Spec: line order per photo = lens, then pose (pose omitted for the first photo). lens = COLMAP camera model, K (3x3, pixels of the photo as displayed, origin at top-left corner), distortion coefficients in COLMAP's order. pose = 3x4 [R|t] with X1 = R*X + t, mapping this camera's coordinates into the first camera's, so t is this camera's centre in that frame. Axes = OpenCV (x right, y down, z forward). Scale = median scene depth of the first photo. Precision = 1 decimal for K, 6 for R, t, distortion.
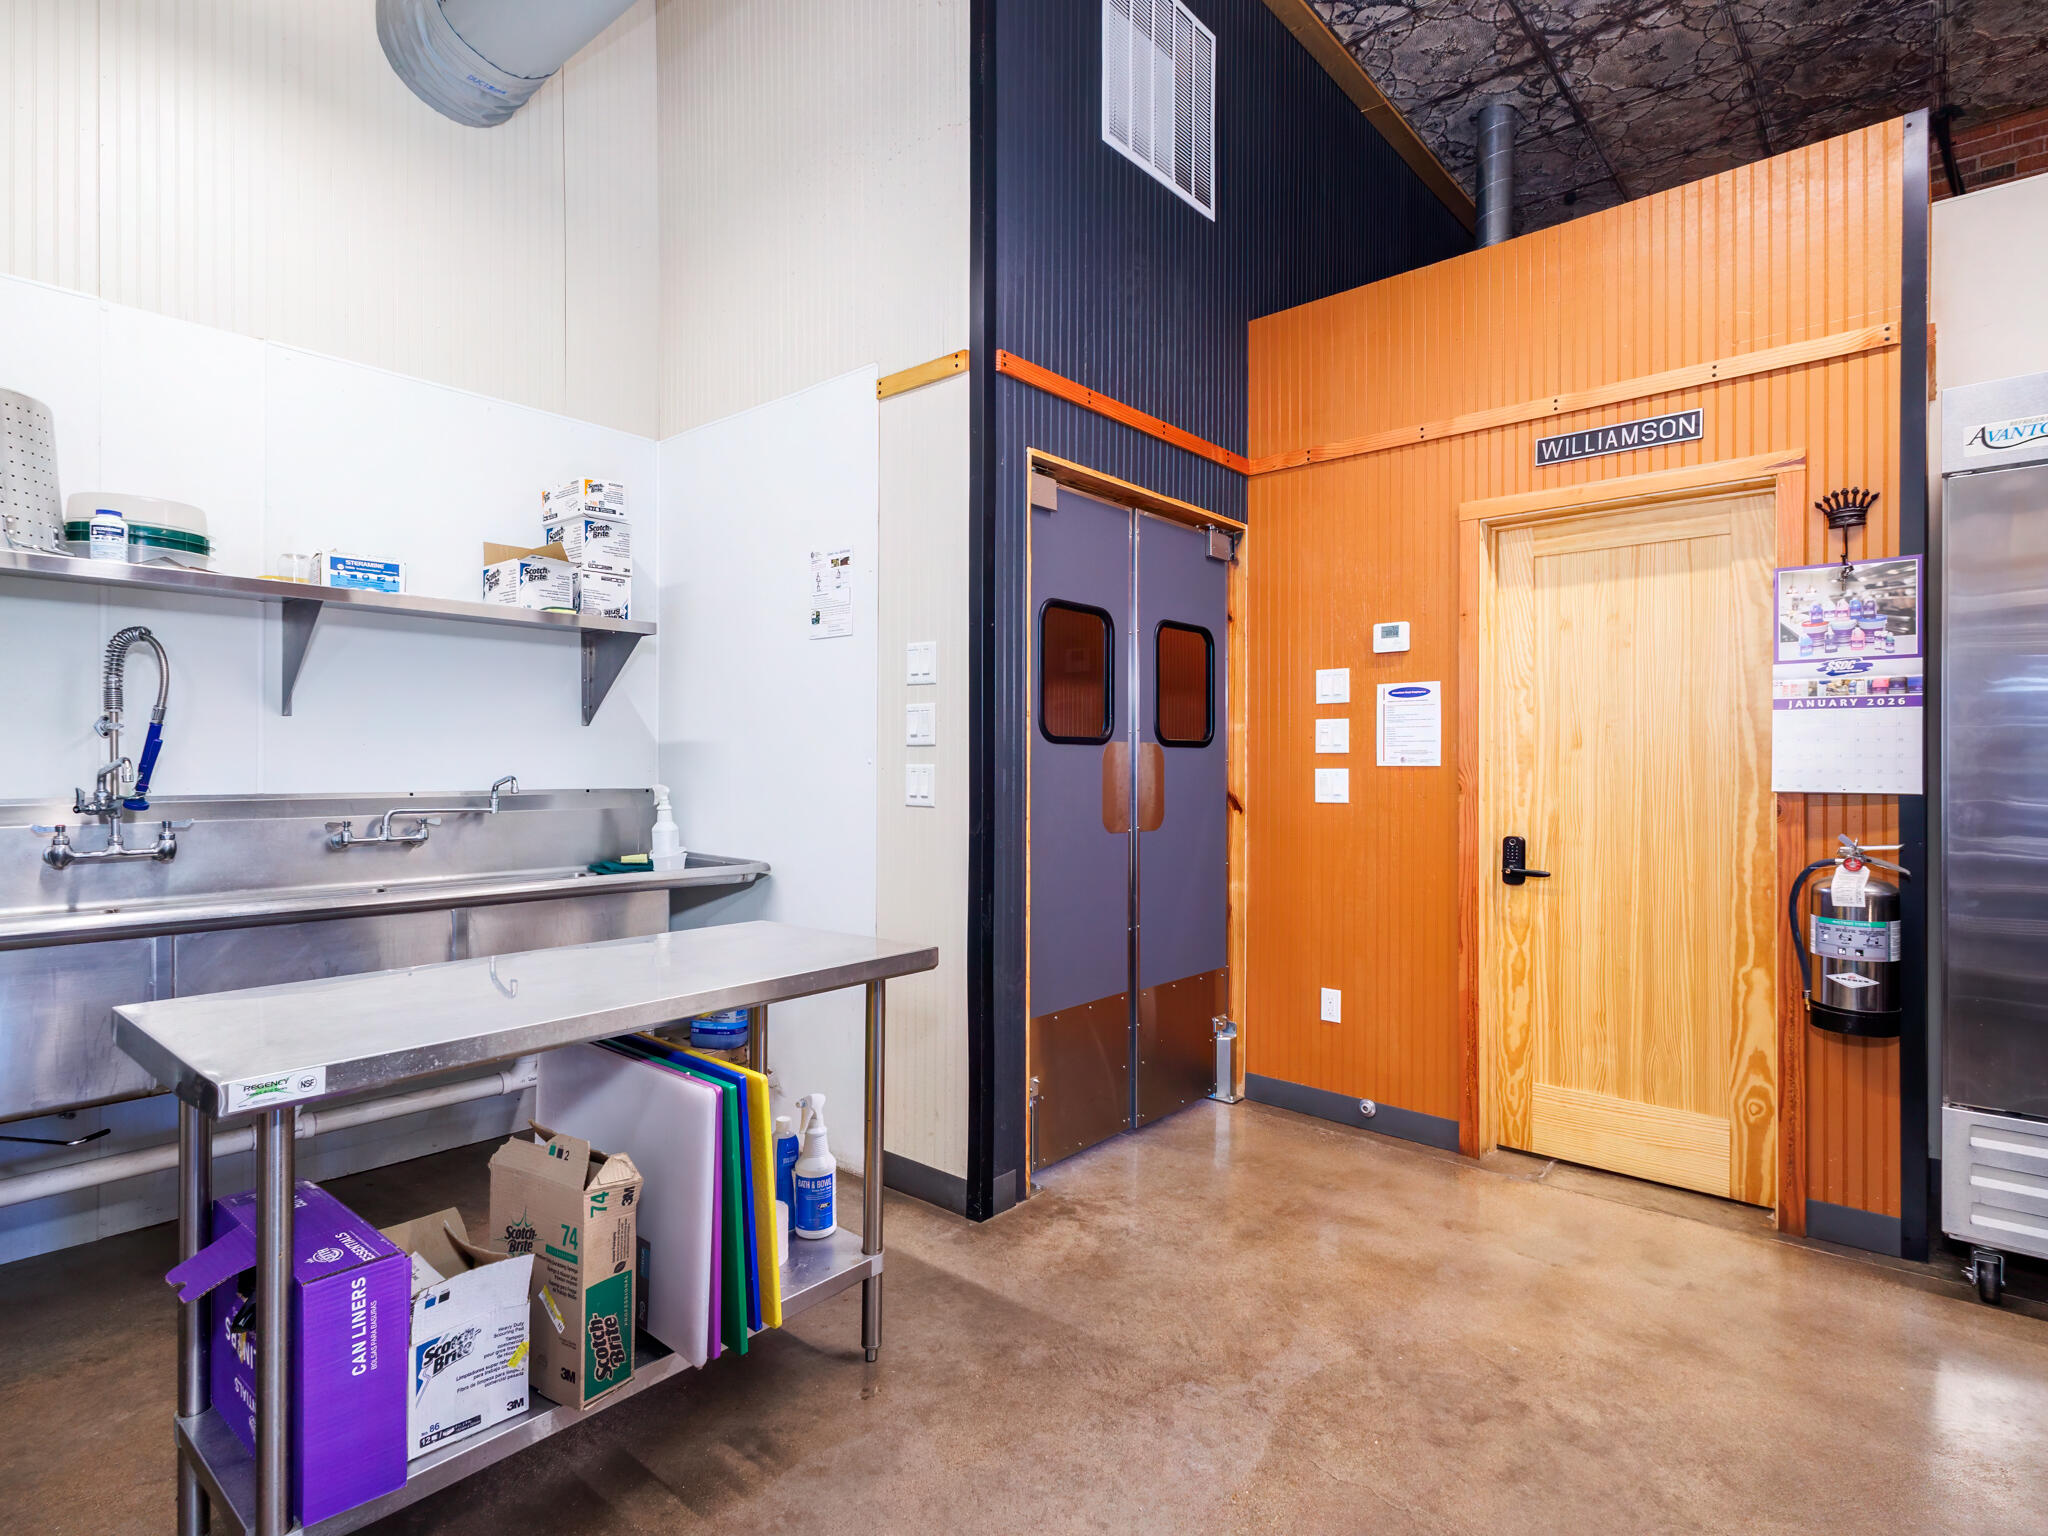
lens RADIAL K [[1070.5, 0, 1025.6], [0, 1070.5, 762.7], [0, 0, 1]] dist [0.010838, -0.002505]
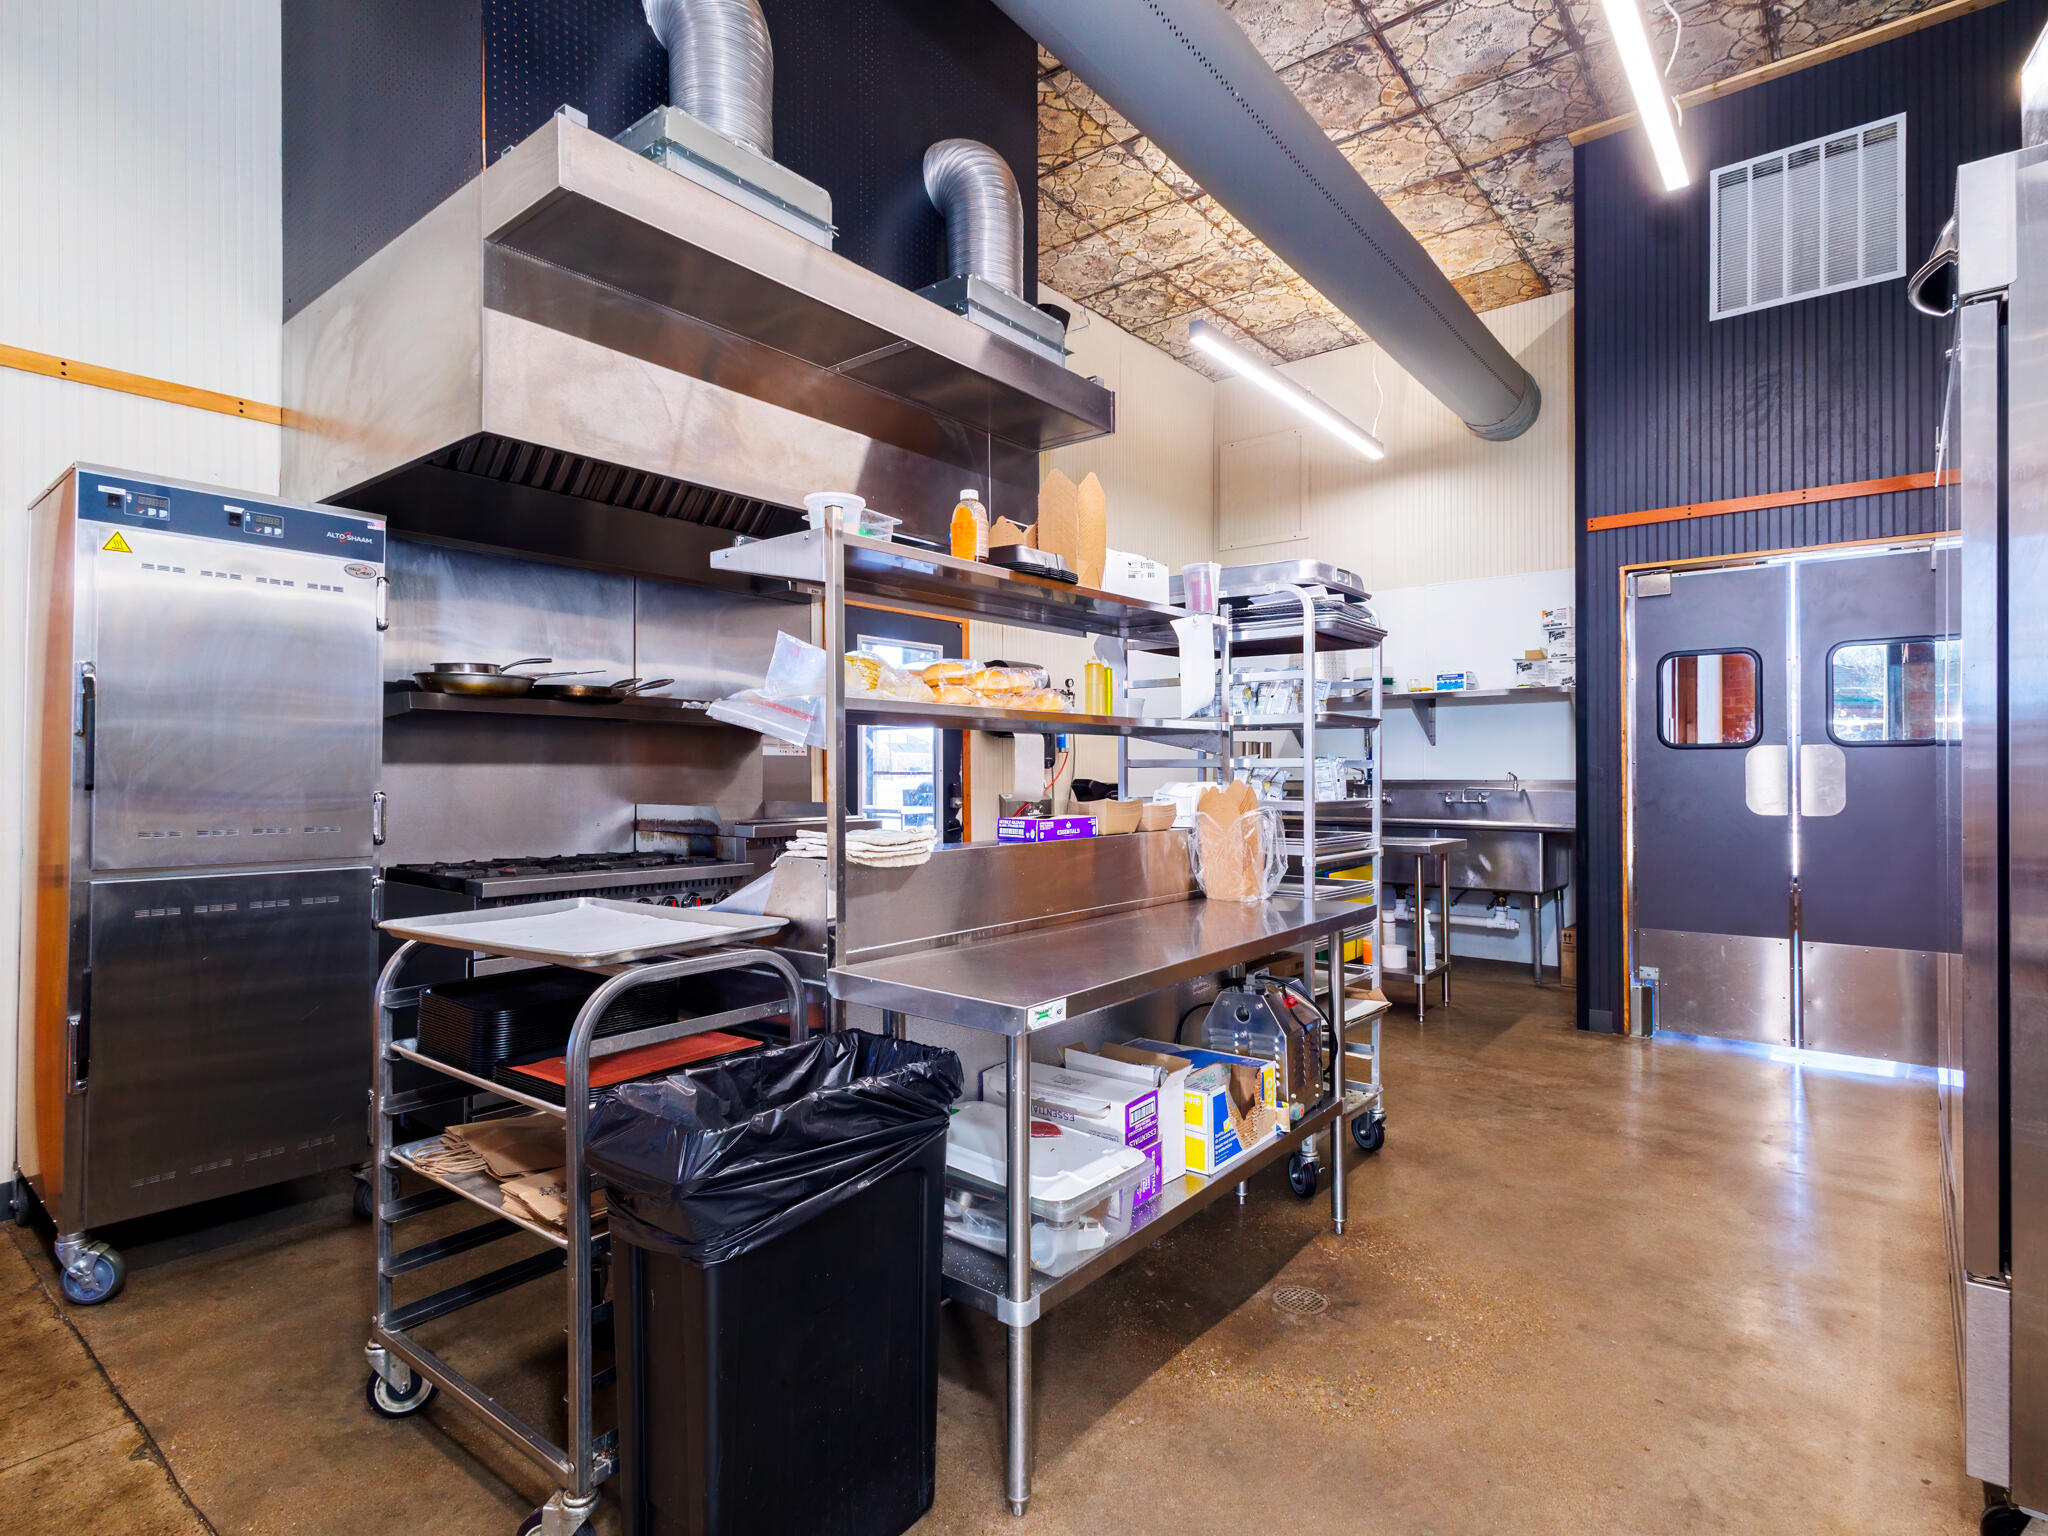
lens RADIAL K [[1070.5, 0, 1024.5], [0, 1070.5, 768.0], [0, 0, 1]] dist [0.010838, -0.002505]
pose [[0.039561, -0.007885, -0.999186, 1.550203], [0.000245, 0.999969, -0.007881, 0.021788], [0.999217, 0.000067, 0.039561, 0.043277]]
